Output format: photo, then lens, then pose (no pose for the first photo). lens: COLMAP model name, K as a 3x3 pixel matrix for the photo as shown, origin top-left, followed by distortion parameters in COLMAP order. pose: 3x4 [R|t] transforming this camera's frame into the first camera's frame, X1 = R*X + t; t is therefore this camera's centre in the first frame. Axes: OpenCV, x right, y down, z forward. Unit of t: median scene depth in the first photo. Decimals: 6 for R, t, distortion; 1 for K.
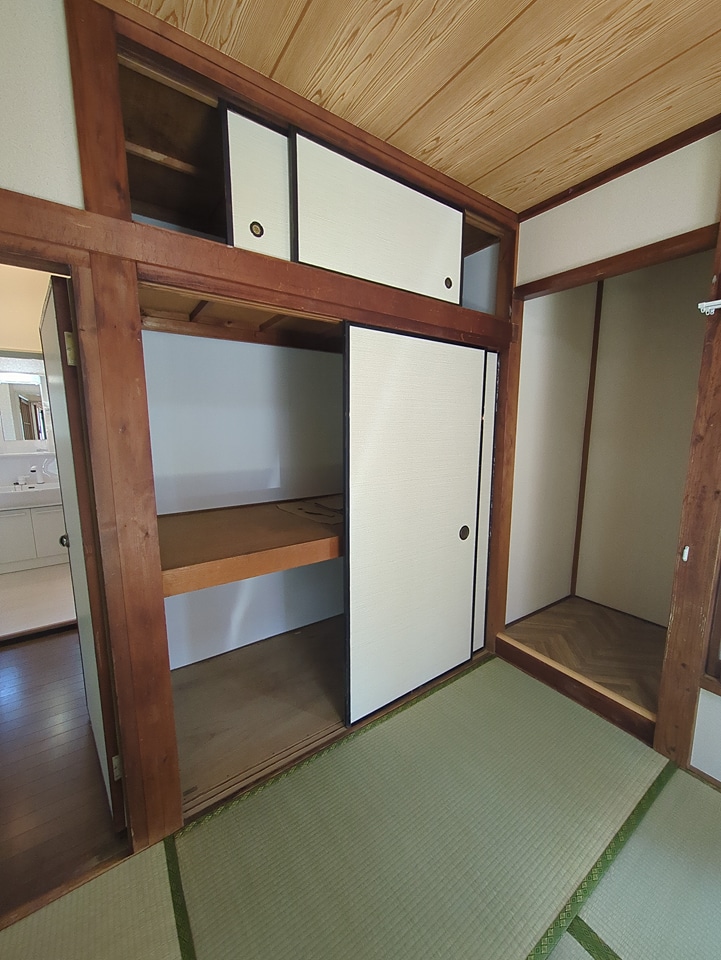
lens RADIAL K [[379.1, 0, 361.1], [0, 379.1, 479.1], [0, 0, 1]] dist [-0.001084, 0.000257]
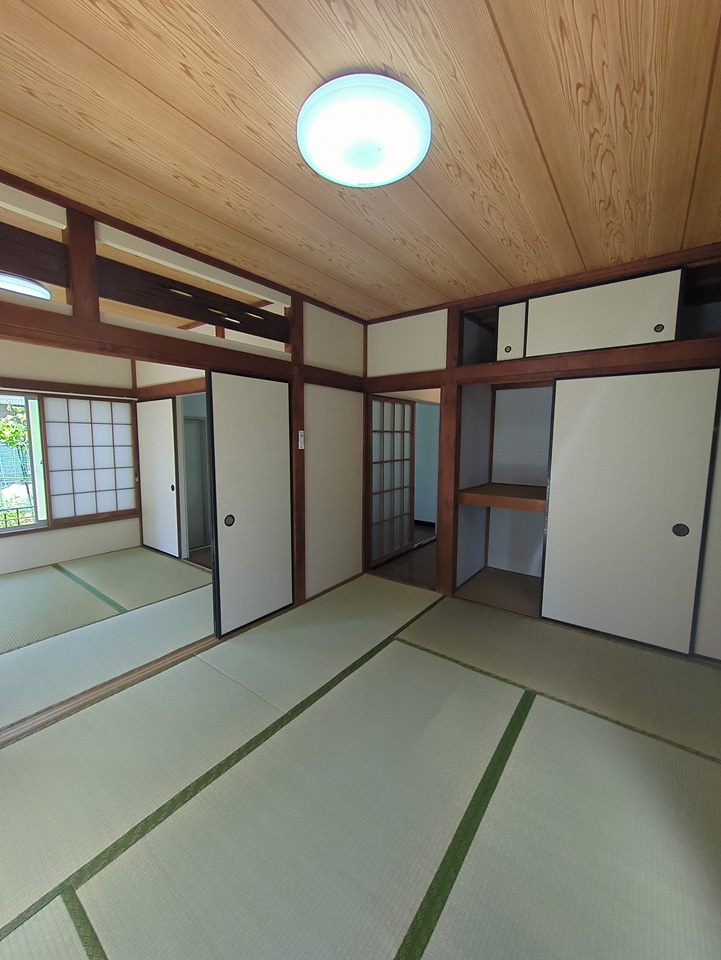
lens RADIAL K [[379.1, 0, 361.1], [0, 379.1, 479.1], [0, 0, 1]] dist [-0.001084, 0.000257]
pose [[0.312893, 0.097299, -0.944791, 1.674409], [-0.141328, 0.988434, 0.054990, 0.101699], [0.939215, 0.116319, 0.323026, -0.461176]]
